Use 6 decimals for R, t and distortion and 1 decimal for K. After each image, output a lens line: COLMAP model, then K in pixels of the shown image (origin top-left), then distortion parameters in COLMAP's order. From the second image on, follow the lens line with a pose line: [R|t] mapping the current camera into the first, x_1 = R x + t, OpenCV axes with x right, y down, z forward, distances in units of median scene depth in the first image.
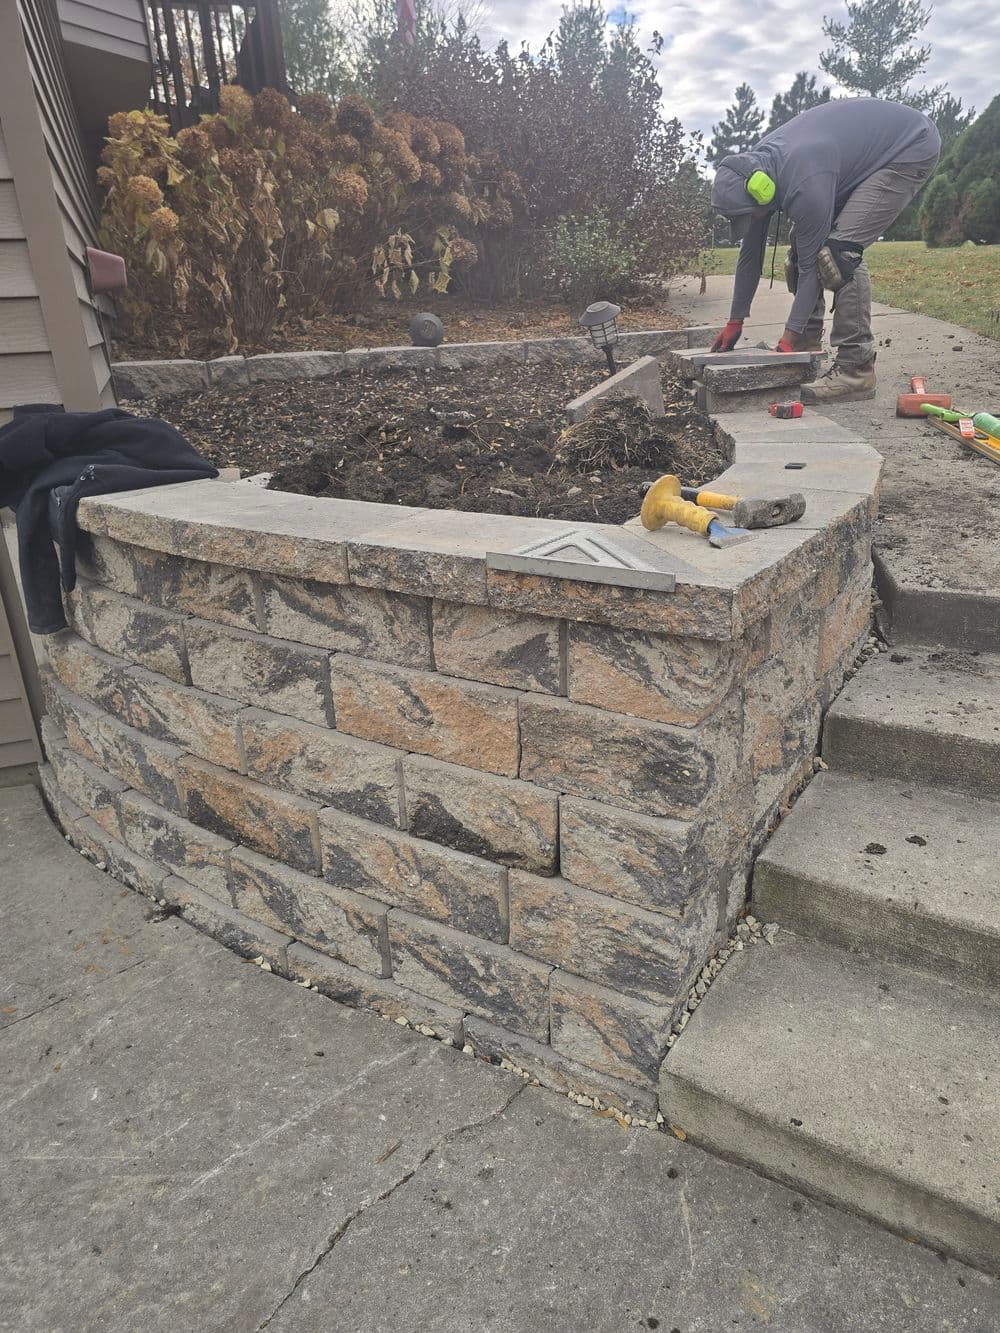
lens RADIAL K [[897.6, 0, 502.9], [0, 897.6, 690.0], [0, 0, 1]] dist [0.059143, -0.059713]
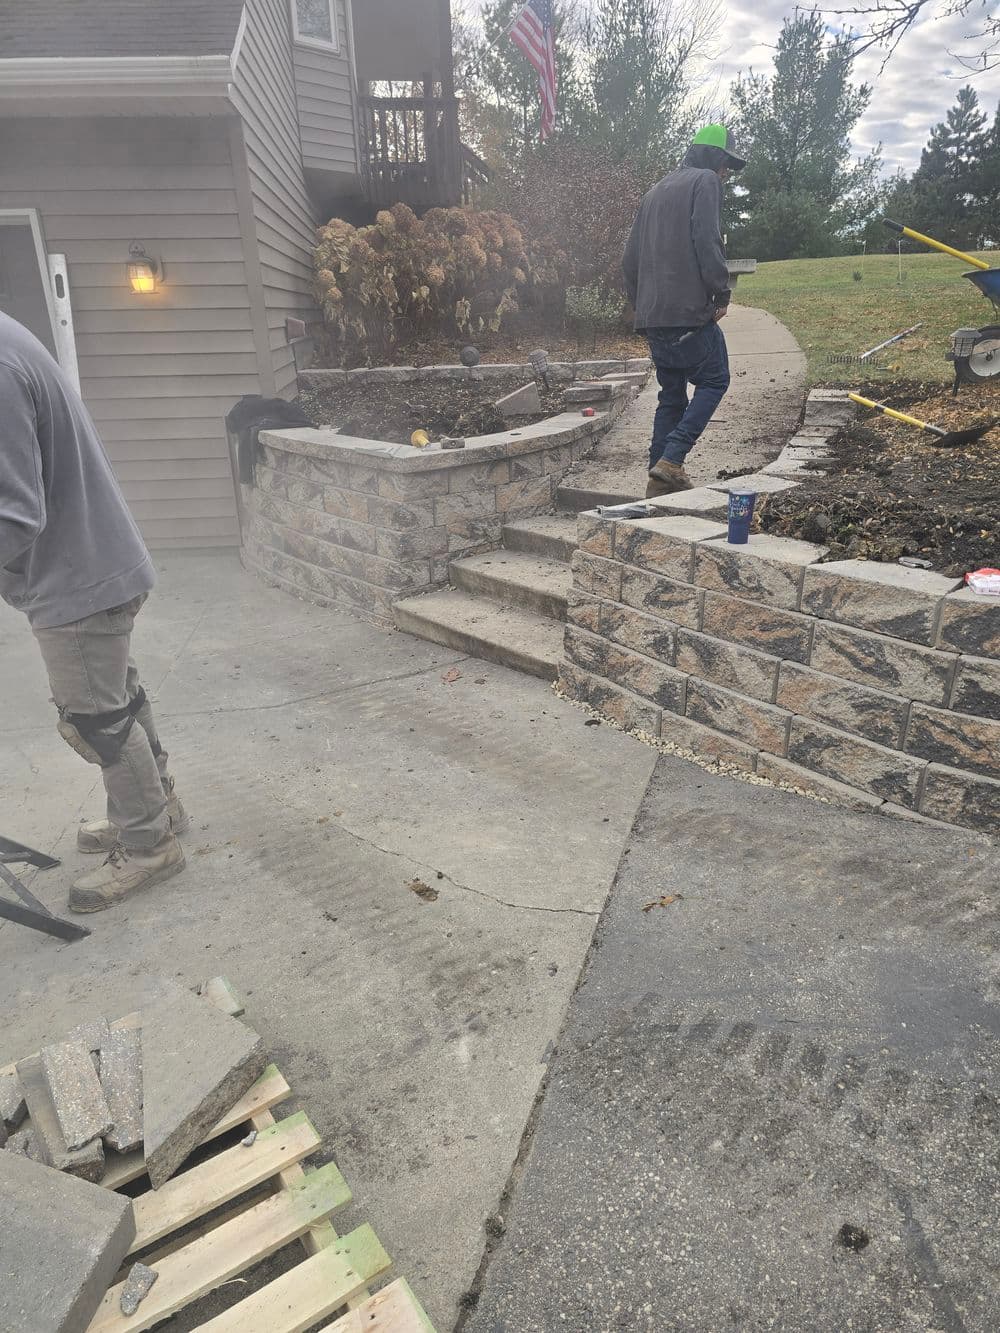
lens RADIAL K [[1032.2, 0, 545.0], [0, 1032.2, 740.9], [0, 0, 1]] dist [0.079265, -0.094071]
pose [[0.969308, 0.116278, -0.216612, 1.291435], [-0.111310, 0.993168, 0.035038, 0.569966], [0.219207, -0.009851, 0.975629, -2.106868]]
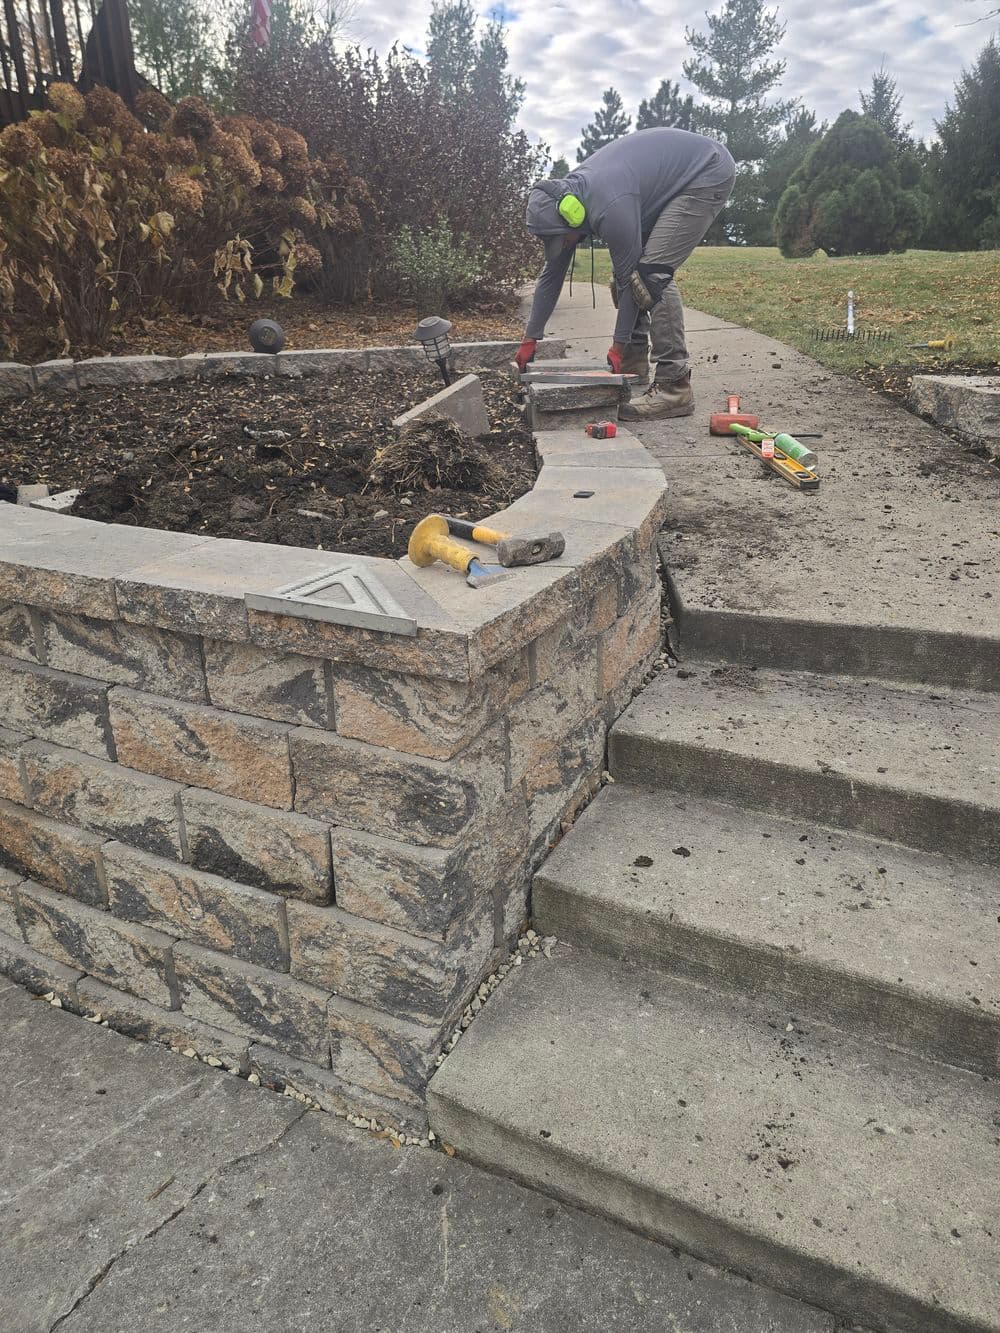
lens RADIAL K [[898.7, 0, 490.7], [0, 898.7, 671.3], [0, 0, 1]] dist [0.053994, -0.053878]
pose [[0.994670, -0.017125, 0.101678, 0.118120], [0.017756, 0.999828, -0.005297, -0.042346], [-0.101570, 0.007074, 0.994803, -0.035117]]
